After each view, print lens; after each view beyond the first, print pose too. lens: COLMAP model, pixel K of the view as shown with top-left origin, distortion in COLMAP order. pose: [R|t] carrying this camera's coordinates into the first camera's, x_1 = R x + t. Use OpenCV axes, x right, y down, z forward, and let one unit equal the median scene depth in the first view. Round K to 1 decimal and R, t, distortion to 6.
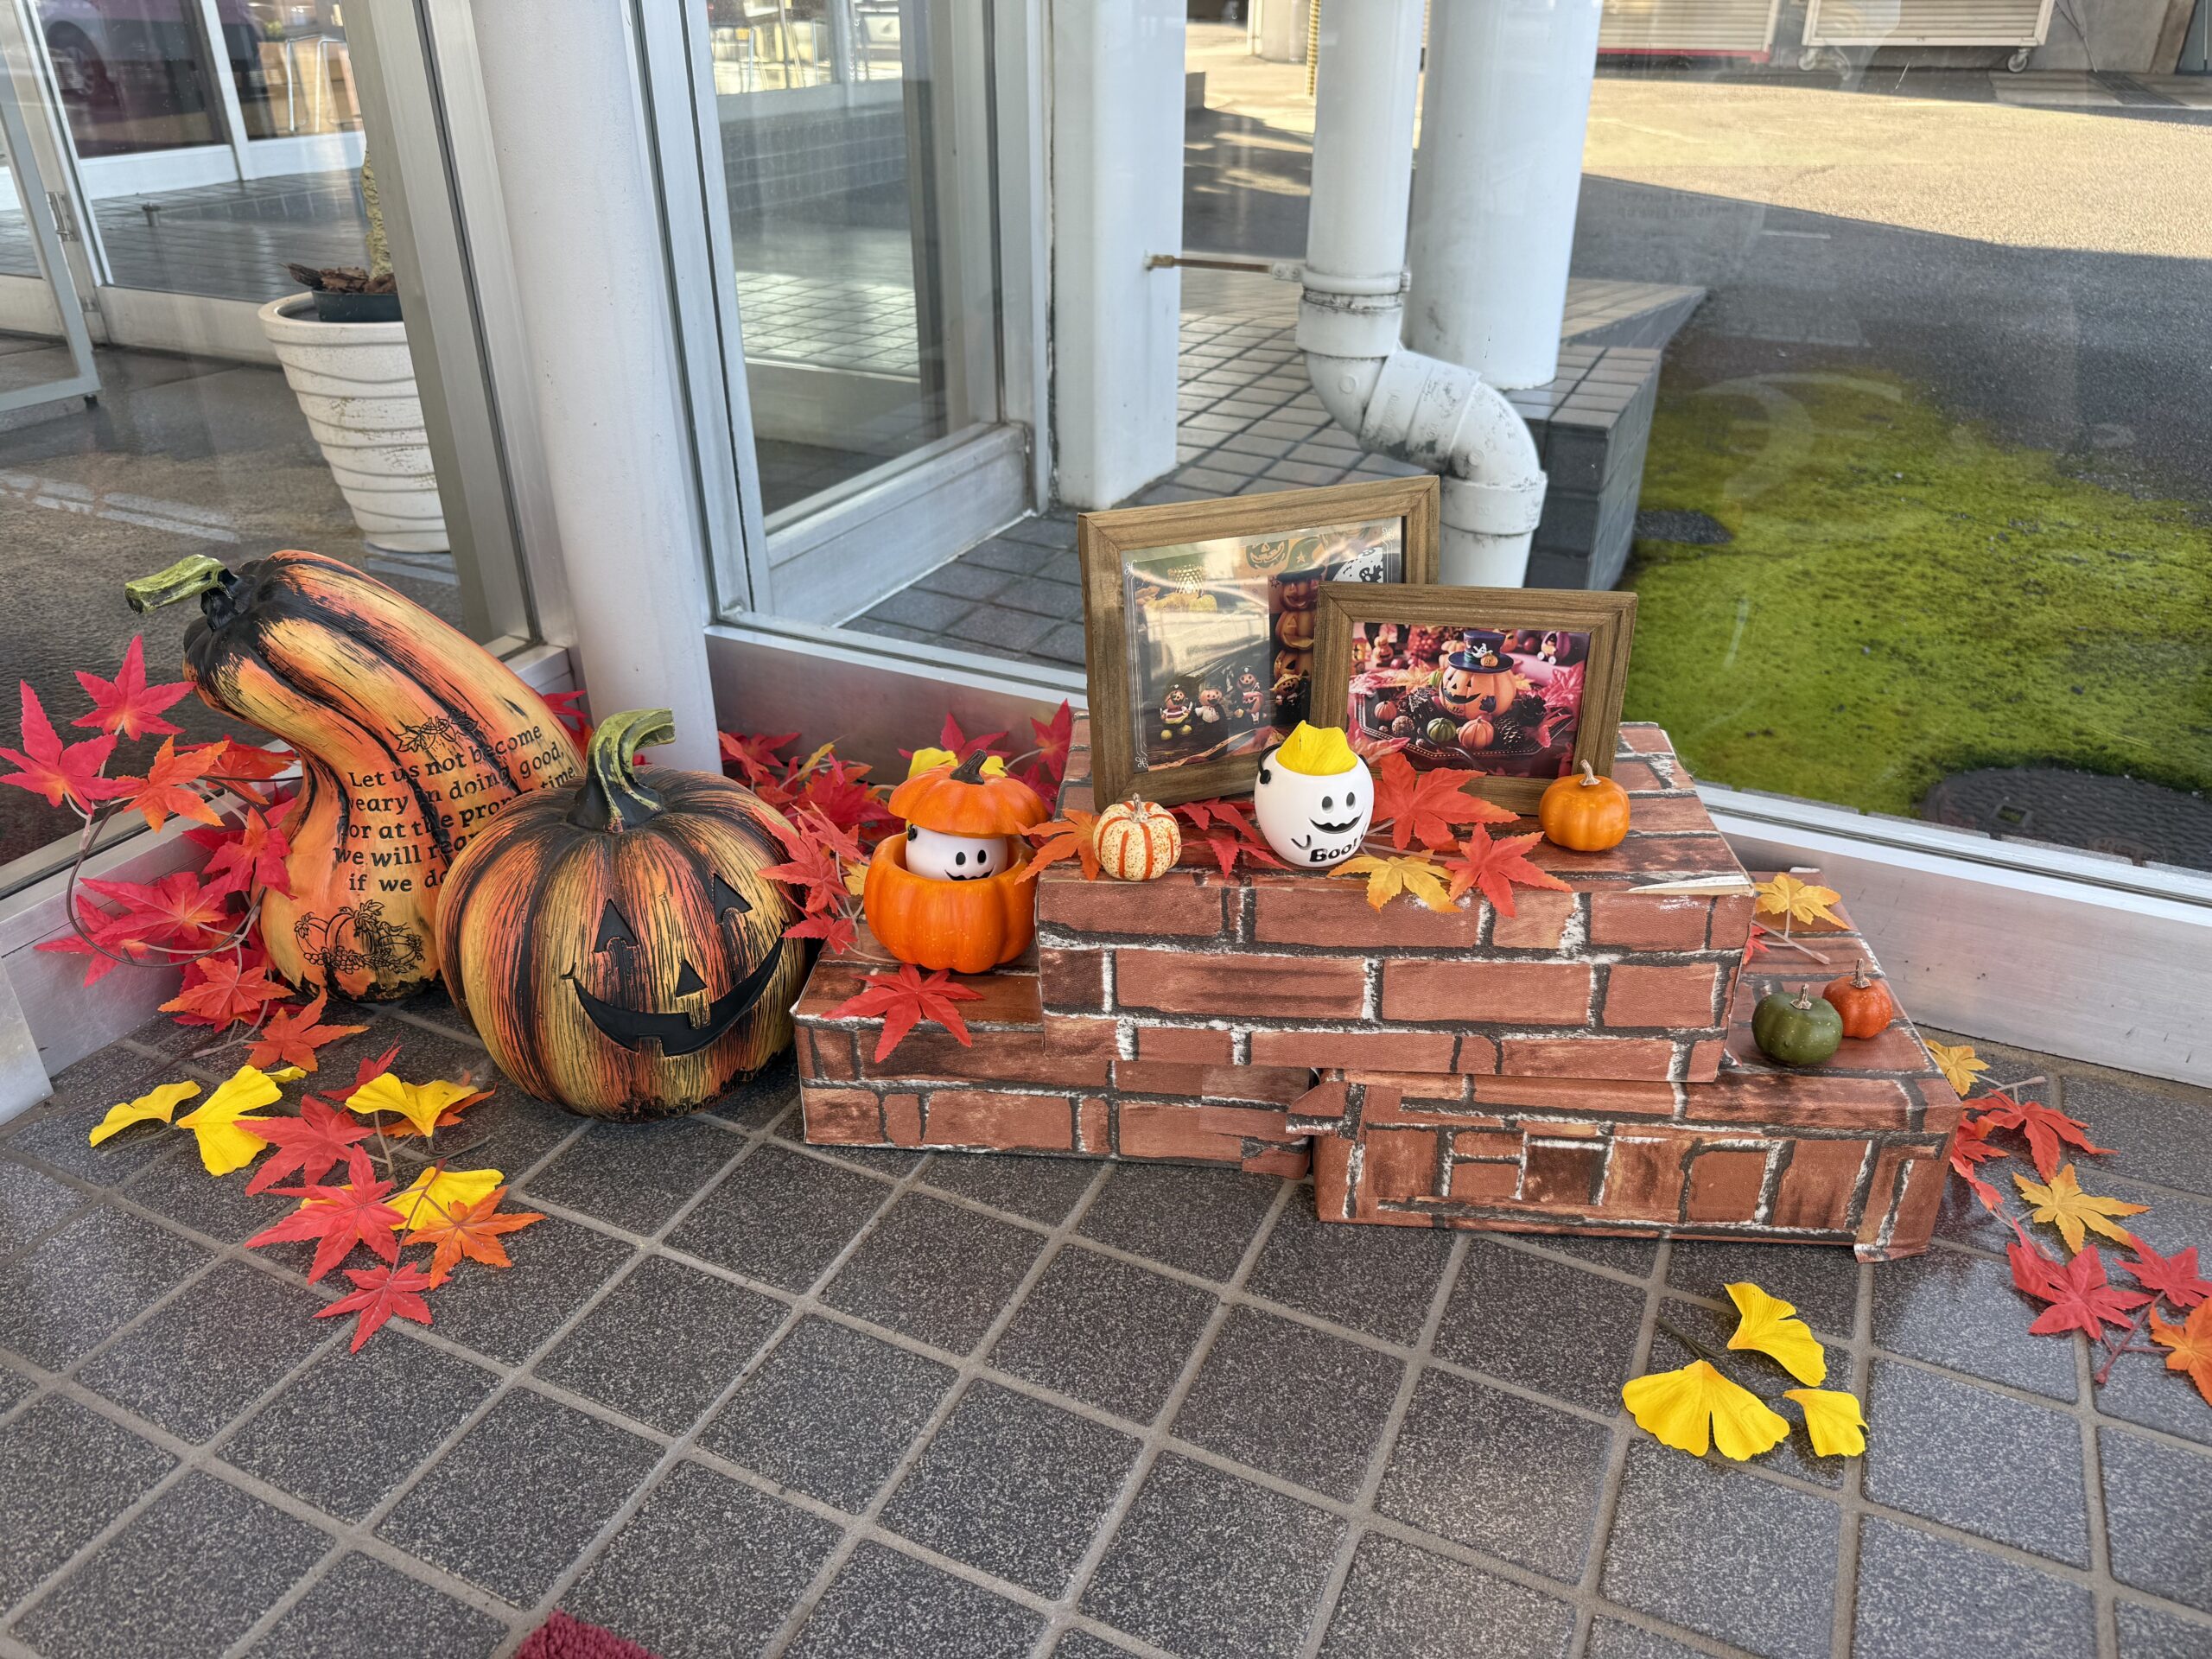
lens RADIAL K [[1564.3, 0, 1105.6], [0, 1564.3, 834.6], [0, 0, 1]] dist [0.153192, -0.309875]
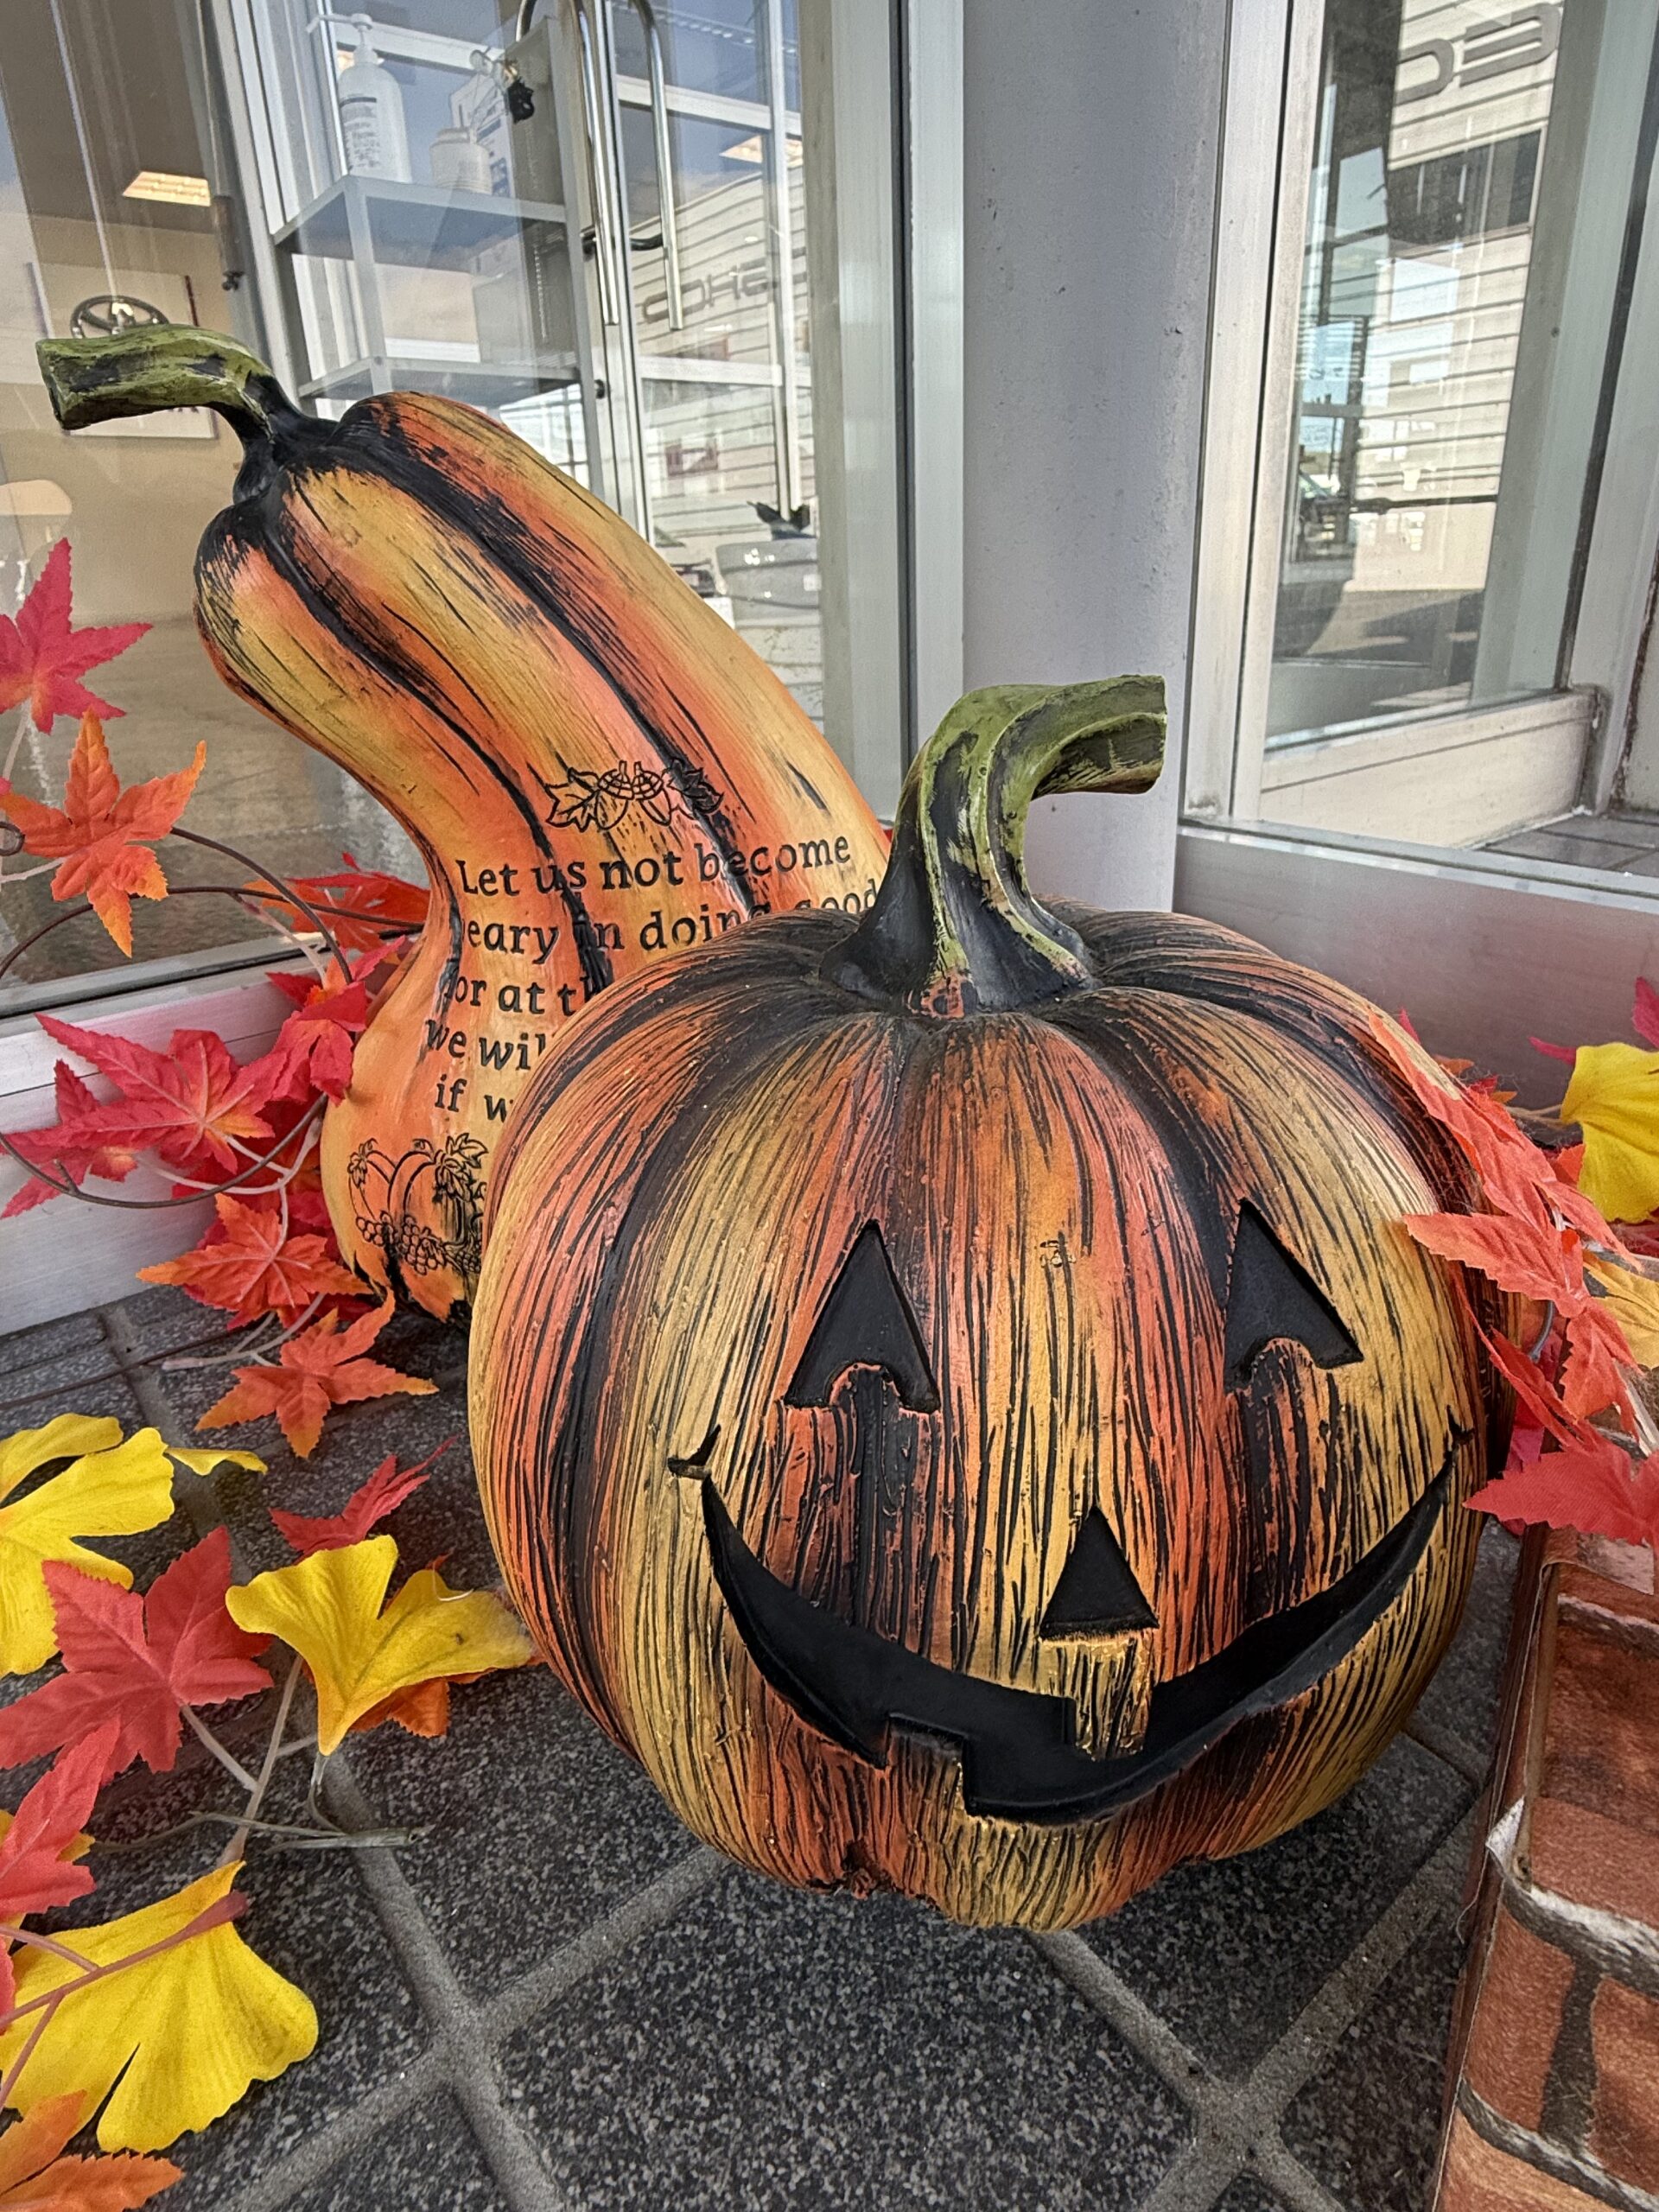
lens RADIAL K [[1249.5, 0, 828.0], [0, 1249.5, 1039.0], [0, 0, 1]] dist [0.000761, 0.000569]
pose [[0.895212, 0.124648, -0.427854, -0.227066], [-0.177471, 0.980386, -0.085711, 0.028885], [0.408778, 0.152661, 0.899775, 0.784410]]
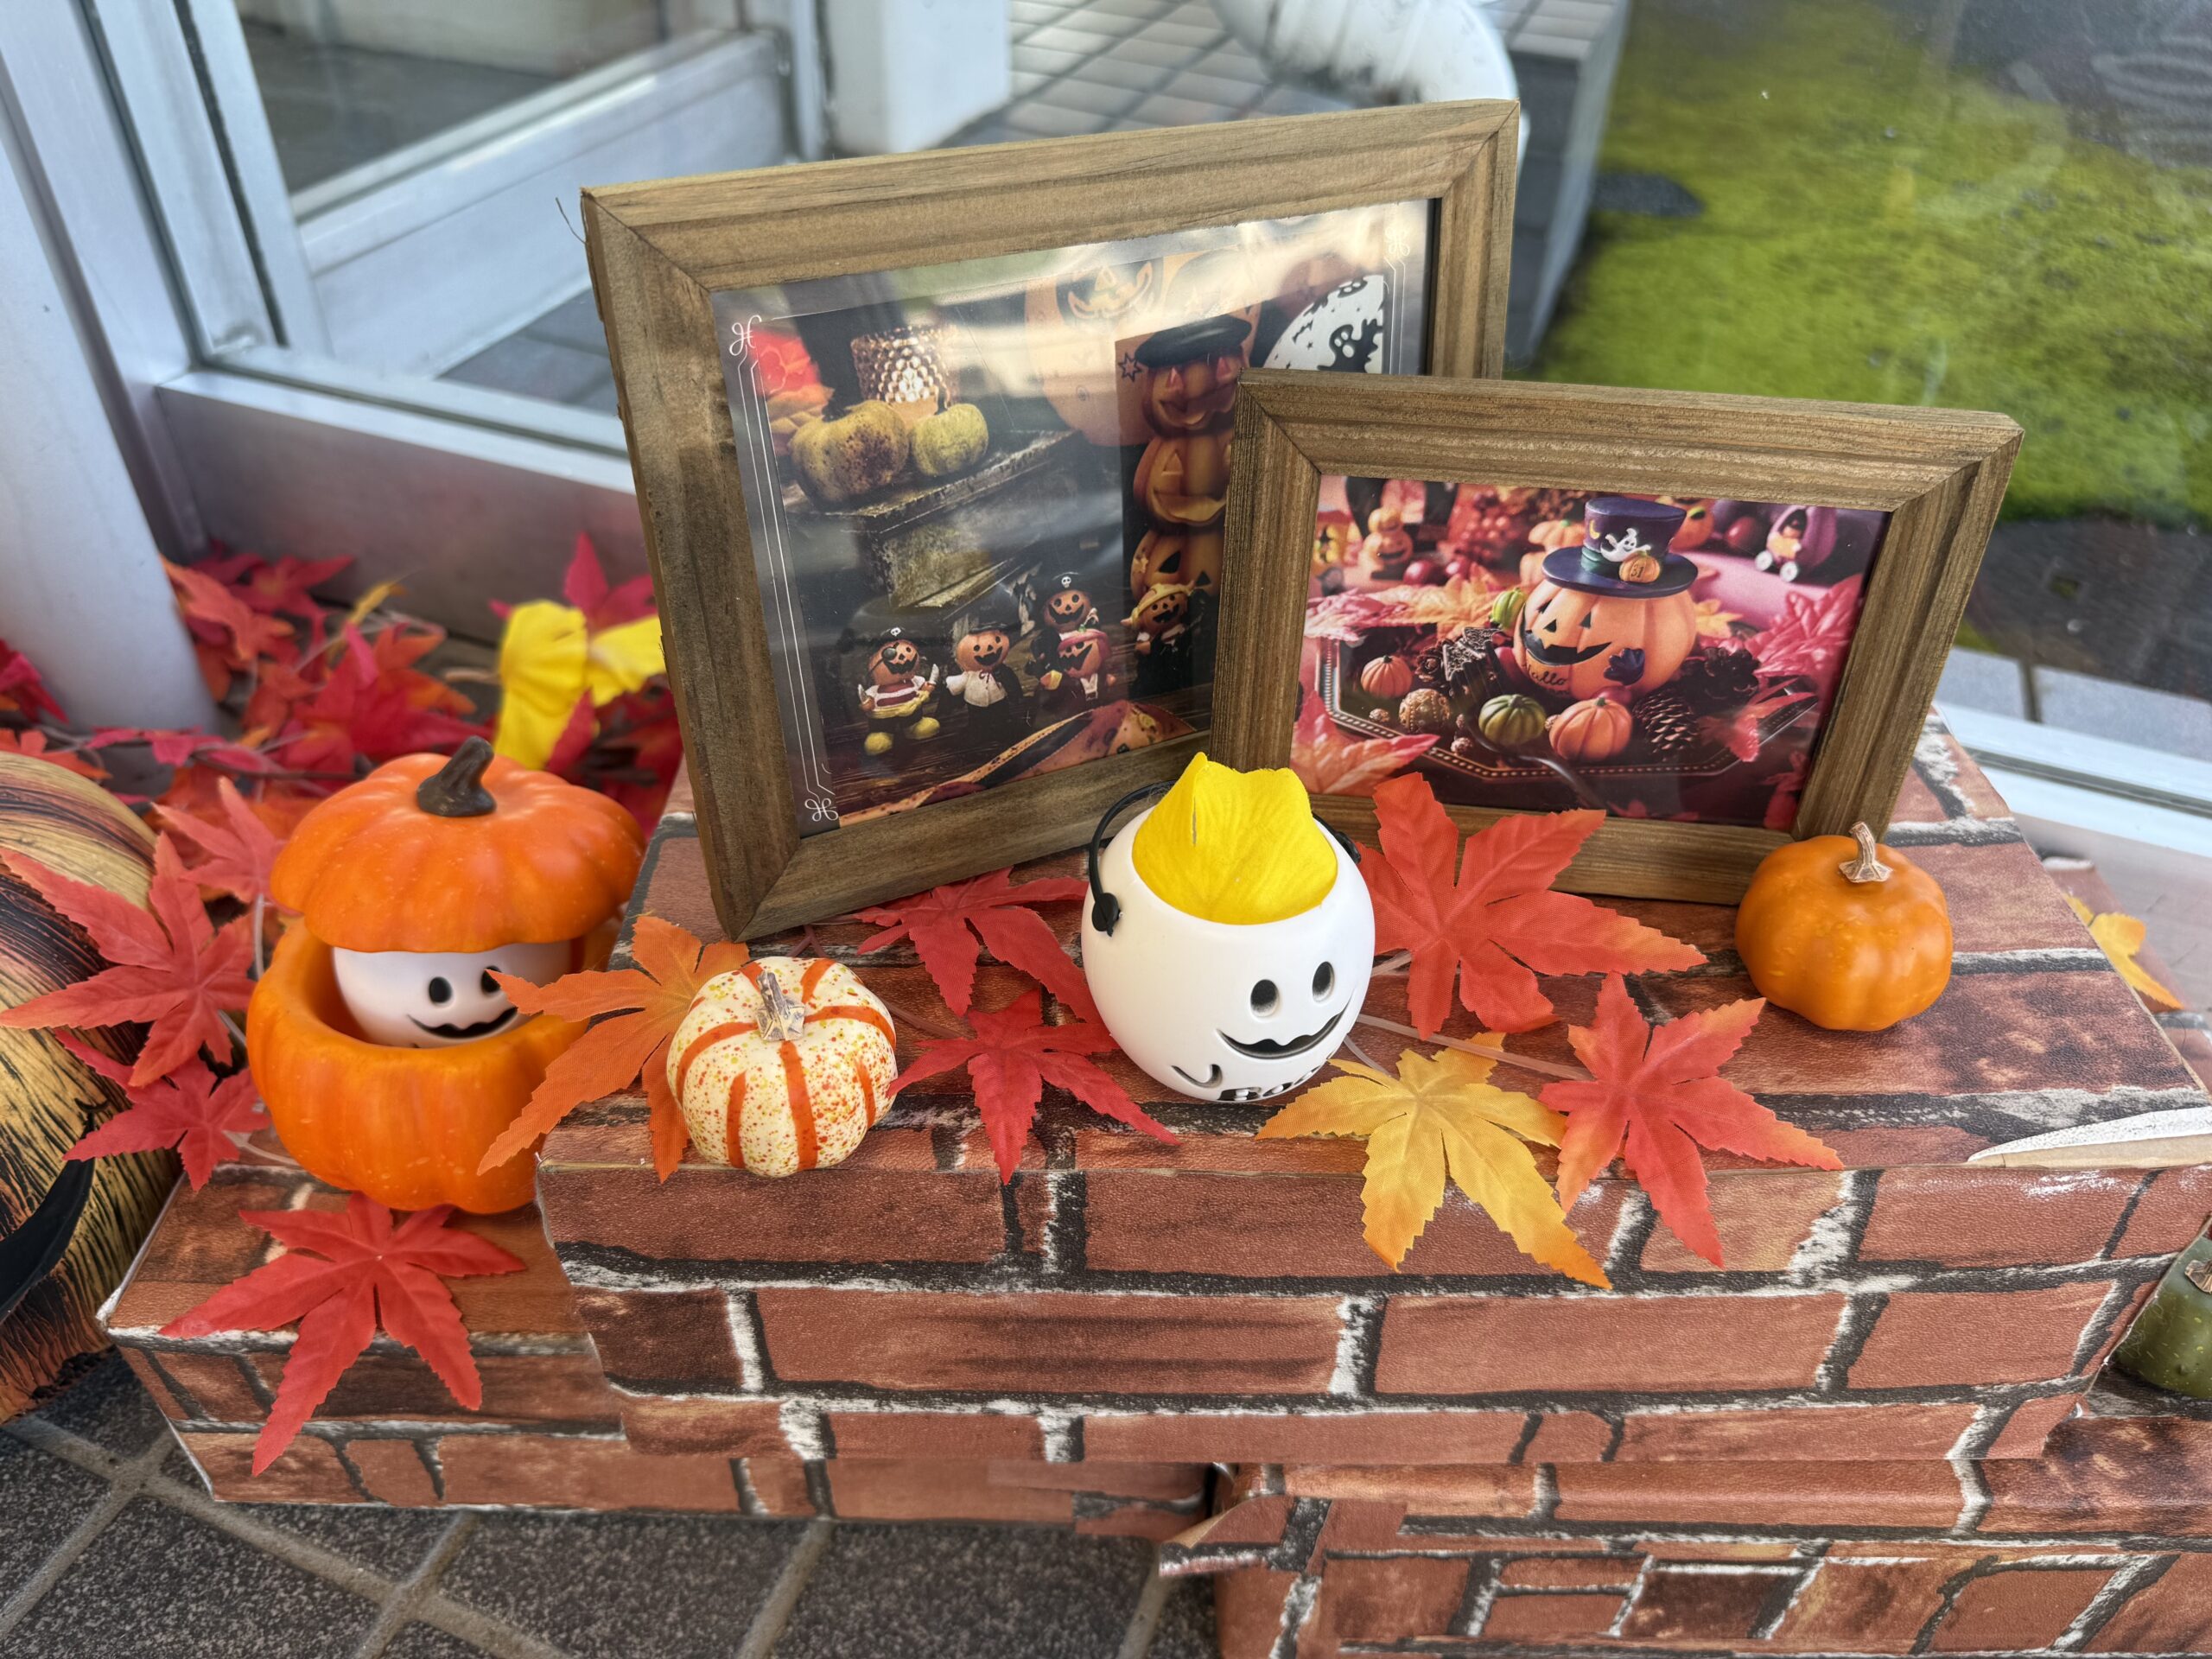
lens RADIAL K [[1598.7, 0, 1112.8], [0, 1598.7, 833.6], [0, 0, 1]] dist [0.003779, -0.035456]
pose [[0.996544, -0.023610, 0.079641, 0.064932], [0.007624, 0.980707, 0.195337, -0.118261], [-0.082717, -0.194055, 0.977497, 0.552570]]
